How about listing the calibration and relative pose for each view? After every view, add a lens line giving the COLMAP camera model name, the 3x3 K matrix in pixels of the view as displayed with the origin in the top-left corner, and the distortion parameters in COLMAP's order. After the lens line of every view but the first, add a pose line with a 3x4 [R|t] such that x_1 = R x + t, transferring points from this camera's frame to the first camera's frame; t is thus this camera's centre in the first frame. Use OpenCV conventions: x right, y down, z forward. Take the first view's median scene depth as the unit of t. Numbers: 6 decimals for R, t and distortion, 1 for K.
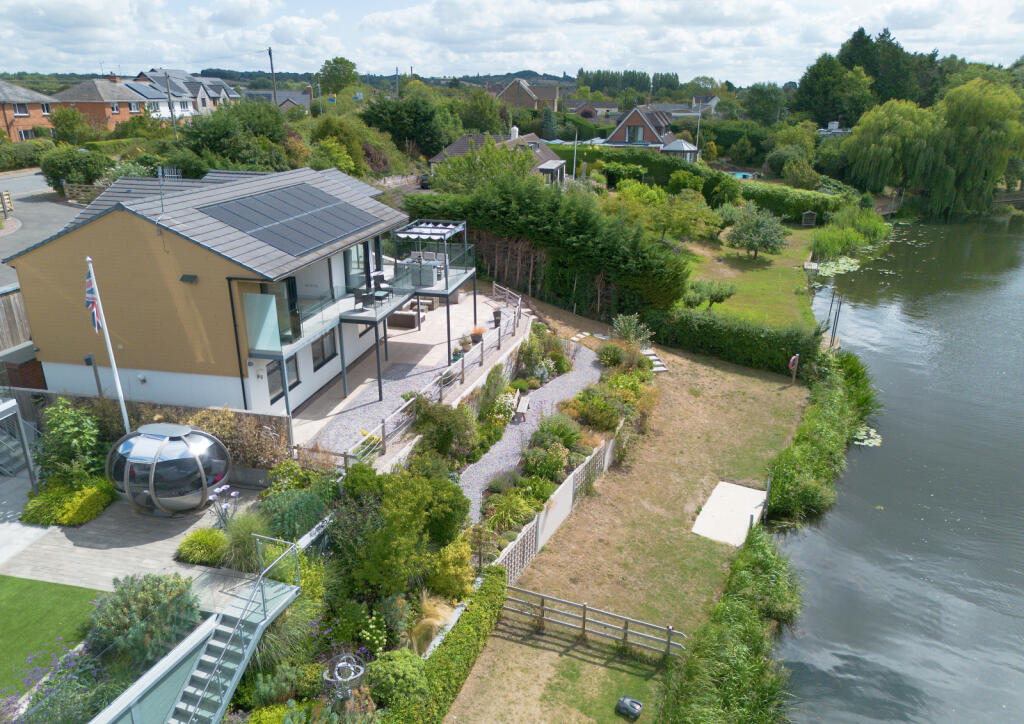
lens RADIAL K [[729.7, 0, 512.0], [0, 729.7, 362.0], [0, 0, 1]] dist [0.049350, 0.000789]
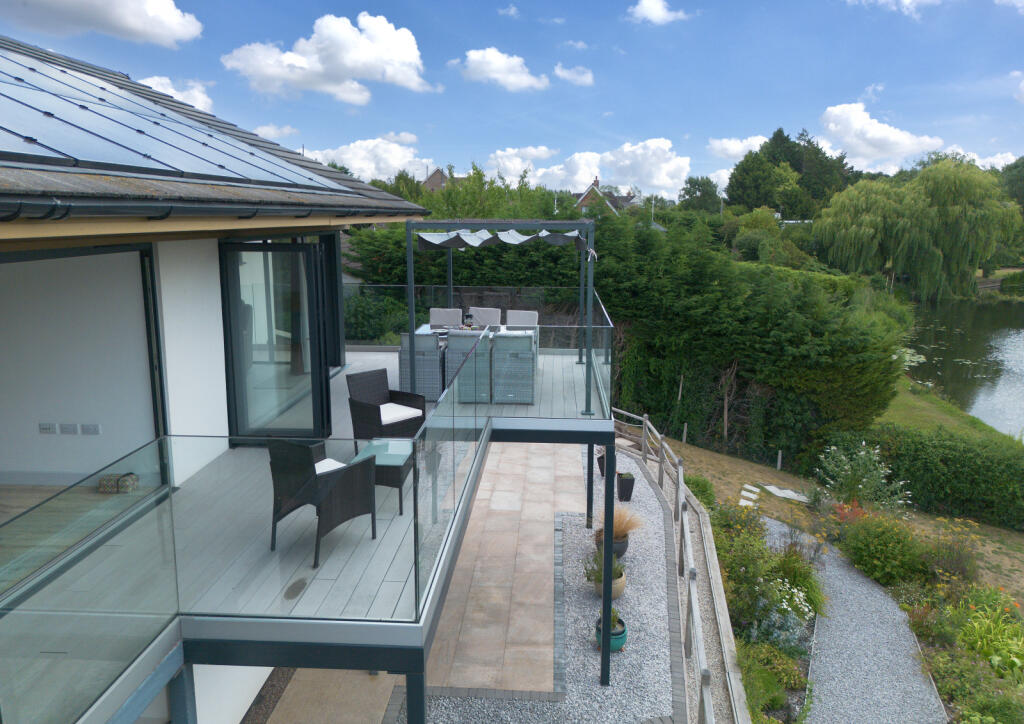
lens RADIAL K [[729.7, 0, 512.0], [0, 729.7, 362.0], [0, 0, 1]] dist [0.049350, 0.000789]
pose [[0.990878, -0.030931, 0.131168, -0.045016], [0.049827, 0.988421, -0.143324, -0.022792], [-0.125216, 0.148552, 0.980945, 0.203536]]
